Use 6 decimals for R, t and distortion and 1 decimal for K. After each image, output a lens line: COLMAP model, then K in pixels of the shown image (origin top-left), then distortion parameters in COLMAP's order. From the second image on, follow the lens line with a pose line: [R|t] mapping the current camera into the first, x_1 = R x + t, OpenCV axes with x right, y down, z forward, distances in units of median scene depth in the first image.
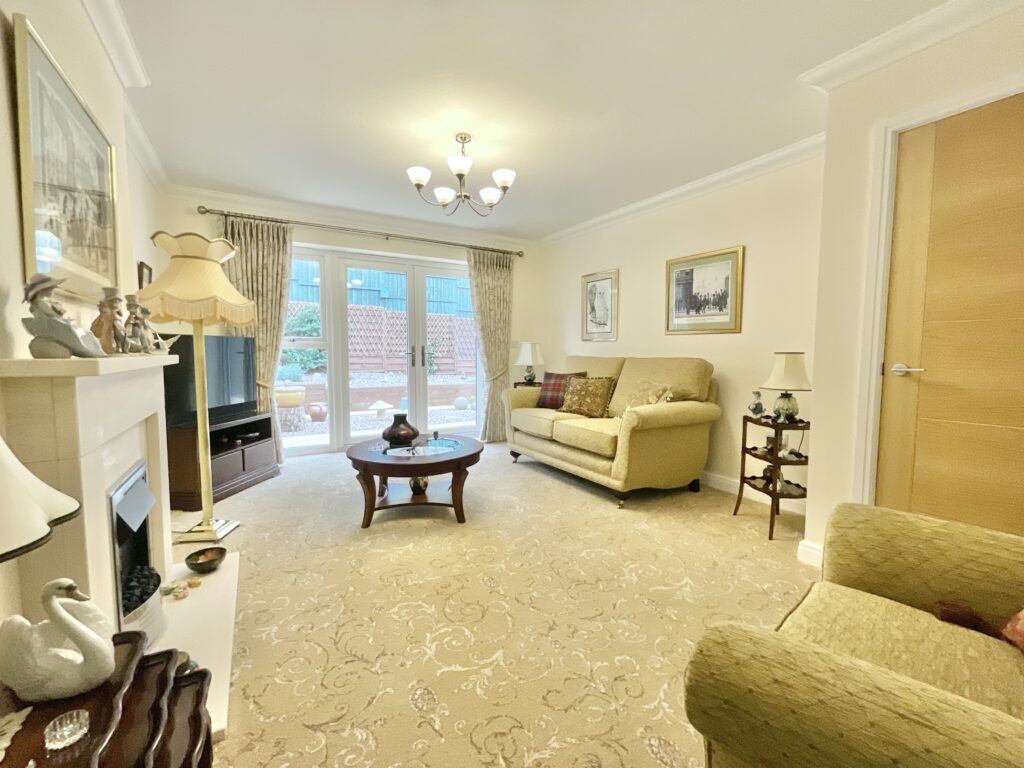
lens RADIAL K [[417.1, 0, 514.8], [0, 417.1, 380.2], [0, 0, 1]] dist [0.000310, 0.001266]
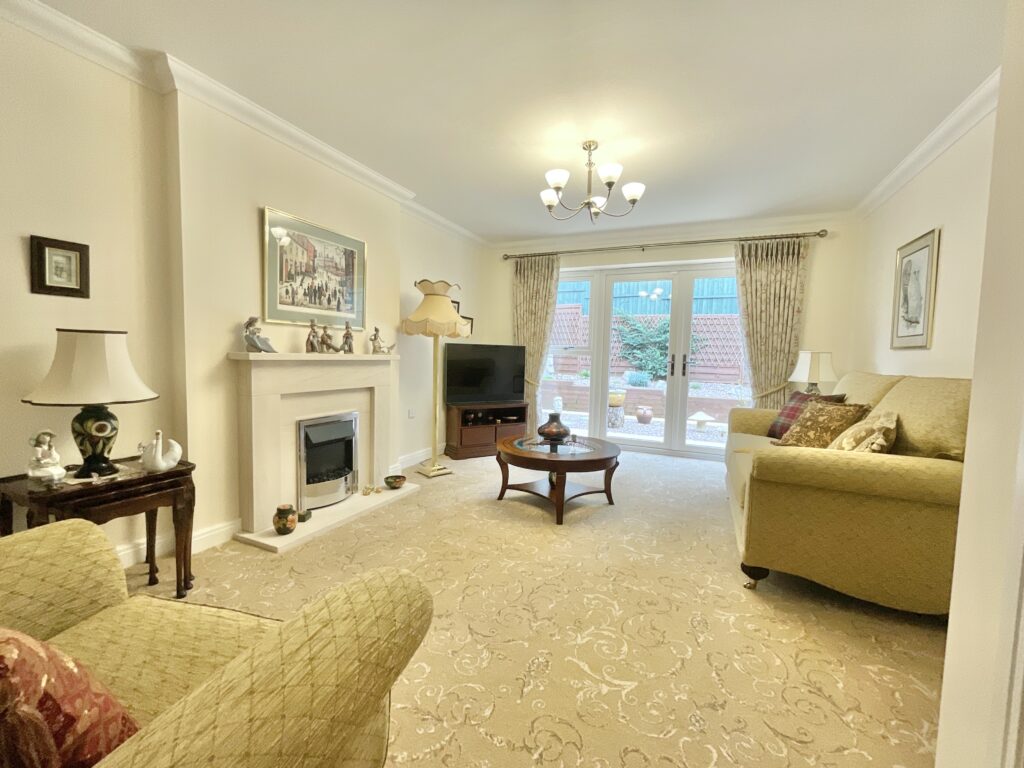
lens RADIAL K [[417.1, 0, 536.5], [0, 417.1, 379.3], [0, 0, 1]] dist [0.000310, 0.001266]
pose [[0.605046, 0.058209, -0.794060, 0.382099], [-0.080349, 0.996696, 0.011840, -0.012382], [0.792126, 0.056638, 0.607724, 0.190416]]
